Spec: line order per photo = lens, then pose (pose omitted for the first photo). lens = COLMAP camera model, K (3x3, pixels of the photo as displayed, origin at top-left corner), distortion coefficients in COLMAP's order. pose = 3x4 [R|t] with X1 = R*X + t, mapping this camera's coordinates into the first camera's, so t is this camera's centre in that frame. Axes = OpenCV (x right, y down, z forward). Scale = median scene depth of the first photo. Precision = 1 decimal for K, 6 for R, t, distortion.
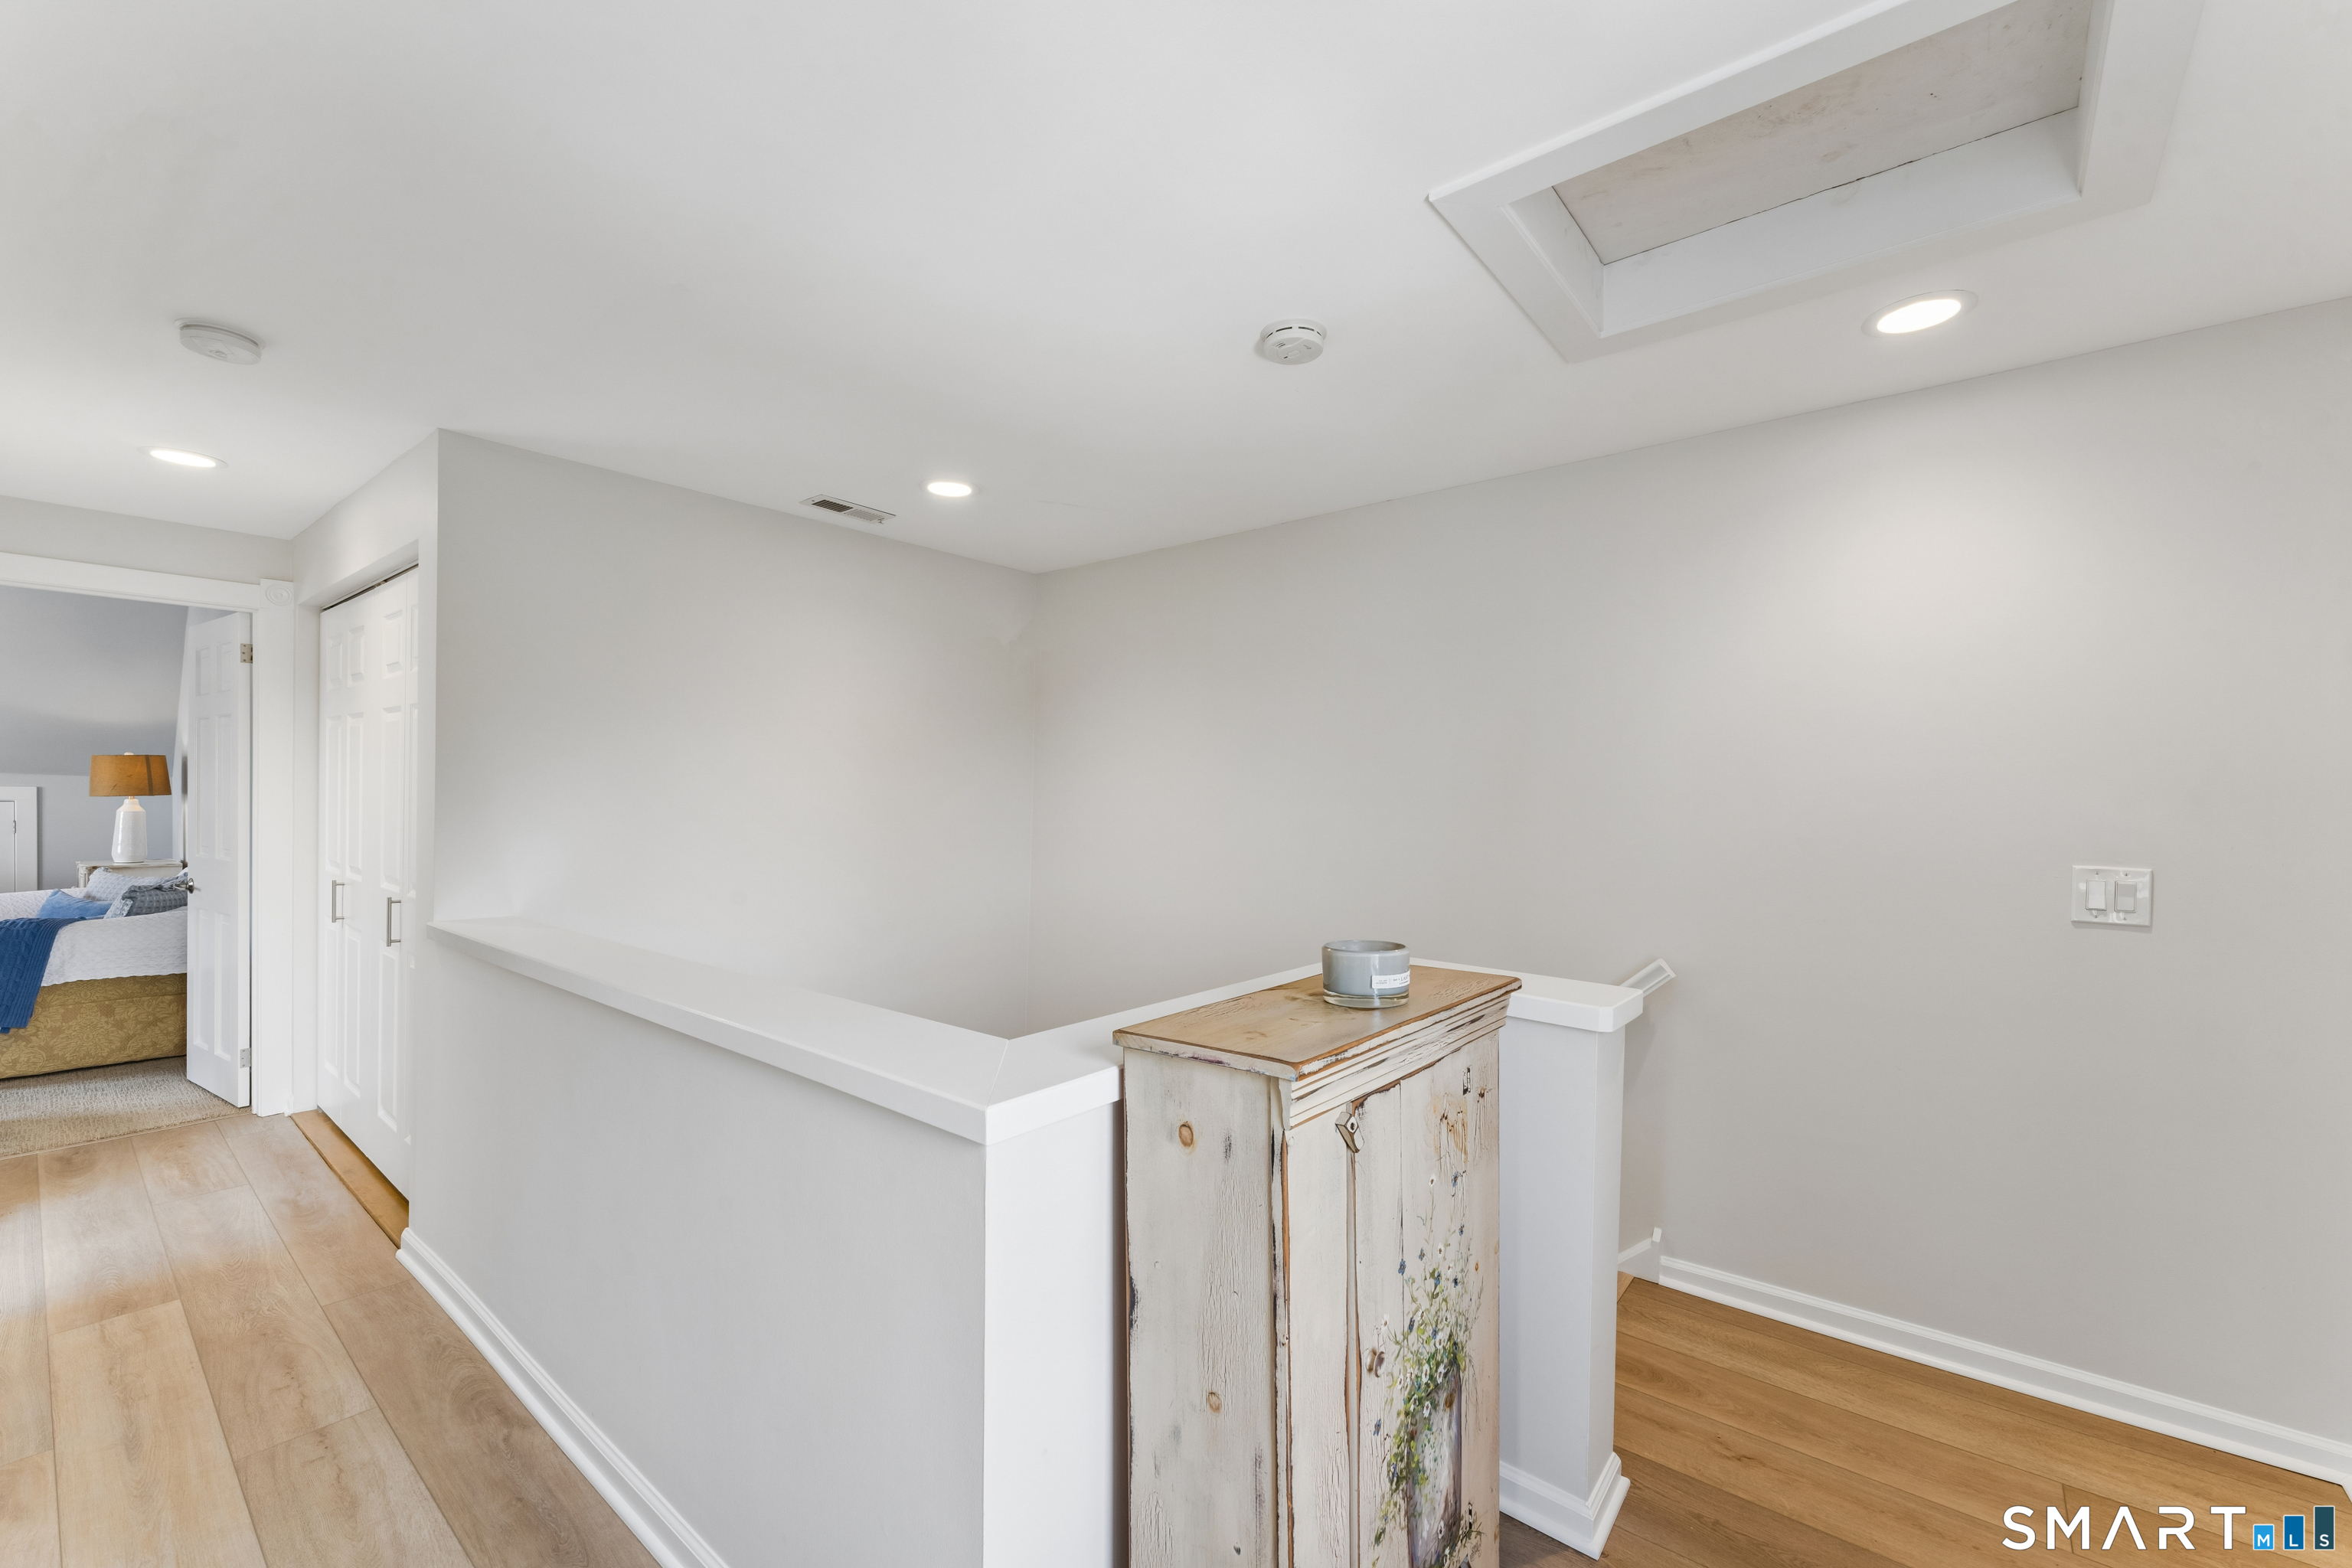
lens RADIAL K [[953.8, 0, 1179.4], [0, 953.8, 795.0], [0, 0, 1]] dist [0.001090, -0.001514]
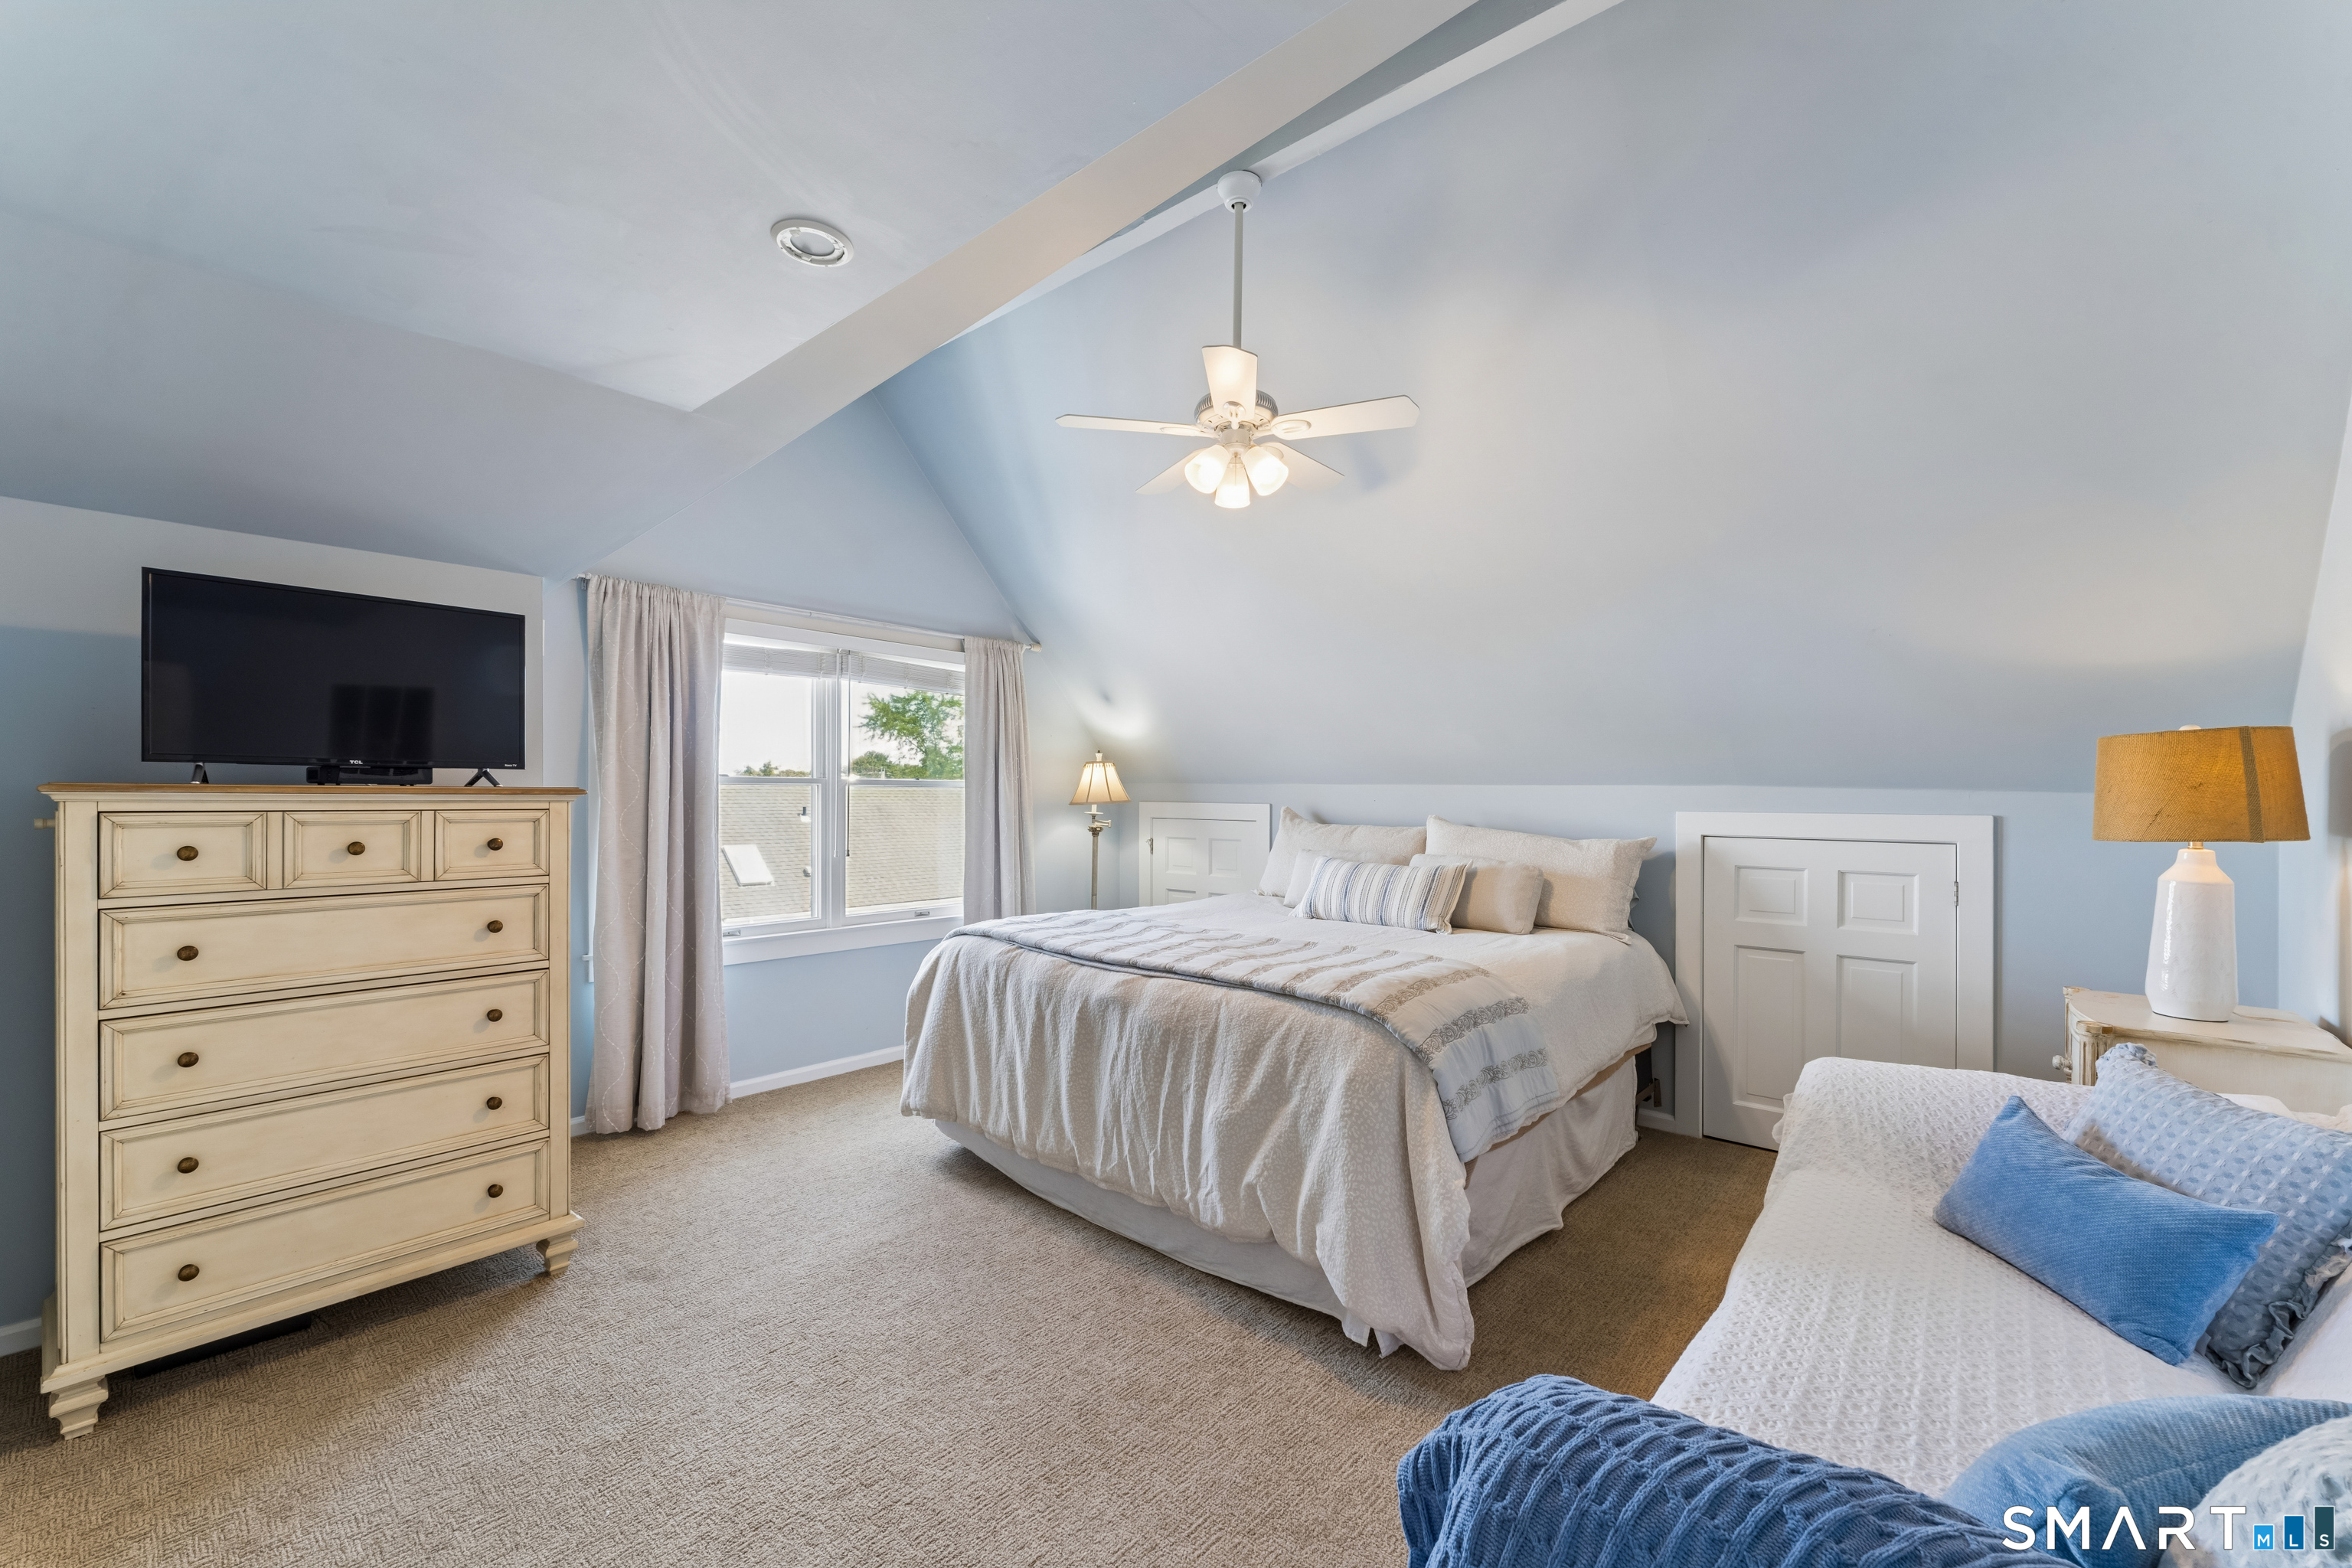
lens RADIAL K [[953.8, 0, 1174.3], [0, 953.8, 799.3], [0, 0, 1]] dist [0.001090, -0.001514]
pose [[-0.048271, -0.012643, -0.998754, -0.707470], [-0.000714, 0.999920, -0.012623, -0.010468], [0.998834, 0.000103, -0.048276, 0.618146]]
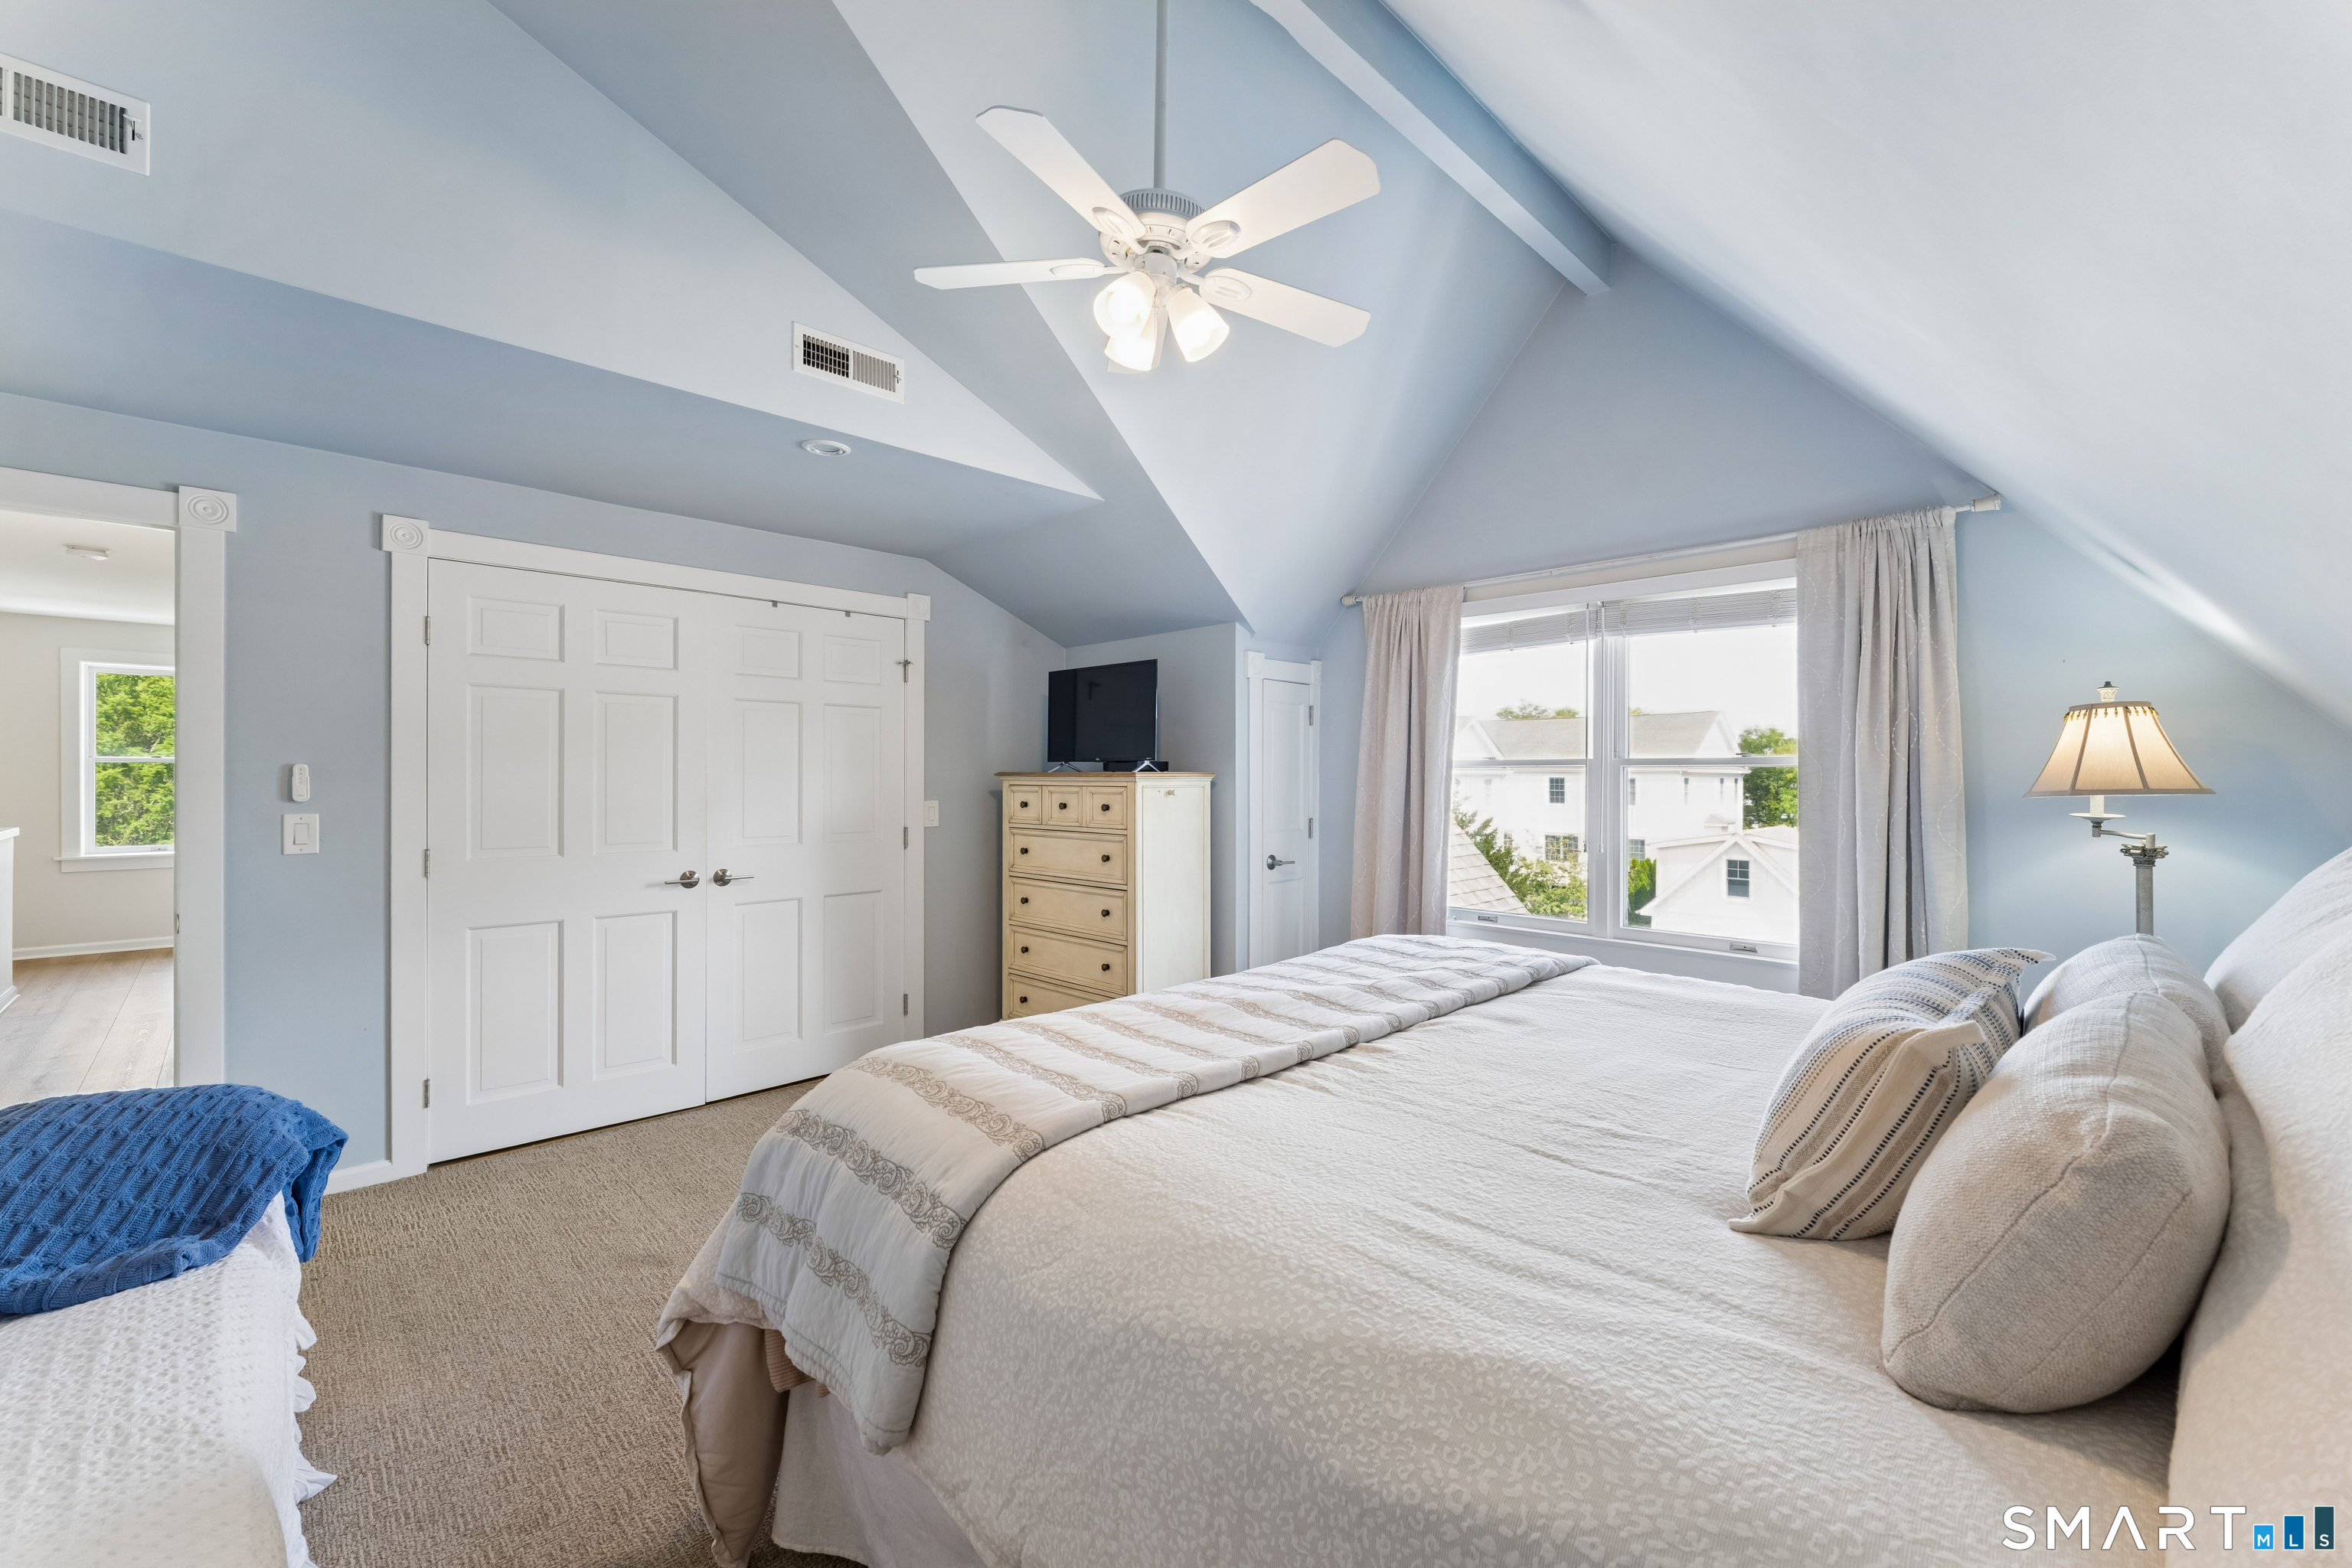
lens RADIAL K [[953.8, 0, 1175.3], [0, 953.8, 778.2], [0, 0, 1]] dist [0.001090, -0.001514]
pose [[-0.993994, -0.014687, 0.108449, -1.257055], [-0.014407, 0.999891, 0.003362, -0.020478], [-0.108487, 0.001779, -0.994096, 0.988365]]
